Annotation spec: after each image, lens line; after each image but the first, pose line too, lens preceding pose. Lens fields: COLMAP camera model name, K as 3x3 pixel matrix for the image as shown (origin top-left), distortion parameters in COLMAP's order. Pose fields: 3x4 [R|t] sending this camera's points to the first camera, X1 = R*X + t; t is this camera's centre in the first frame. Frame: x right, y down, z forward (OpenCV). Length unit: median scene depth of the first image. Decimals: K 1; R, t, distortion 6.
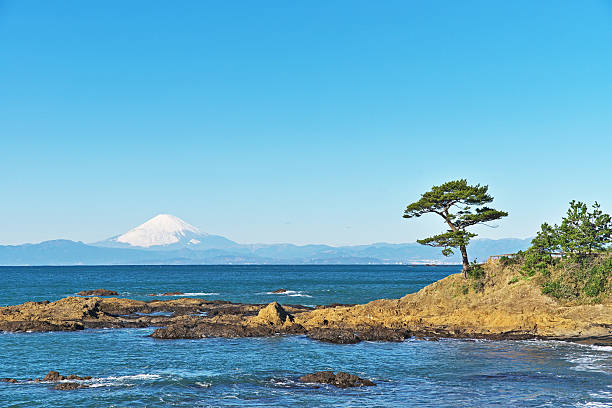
lens RADIAL K [[1263.0, 0, 315.1], [0, 1263.0, 201.8], [0, 0, 1]] dist [0.352606, 0.000000]
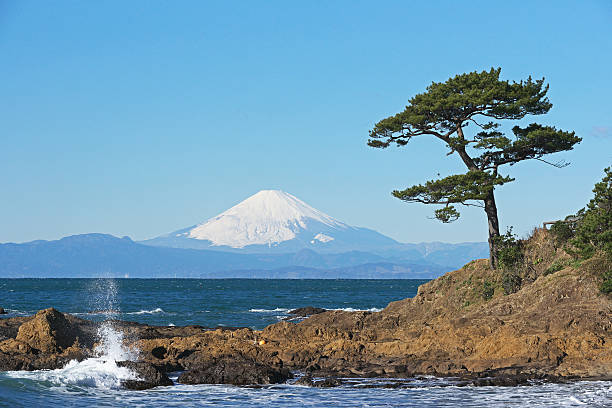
lens RADIAL K [[2194.8, 0, 312.3], [0, 2194.8, 148.0], [0, 0, 1]] dist [0.124216, 0.000000]
pose [[0.990758, -0.005506, -0.135529, 0.163948], [0.003598, 0.999891, -0.014313, 0.025443], [0.135593, 0.013693, 0.990670, 0.141678]]
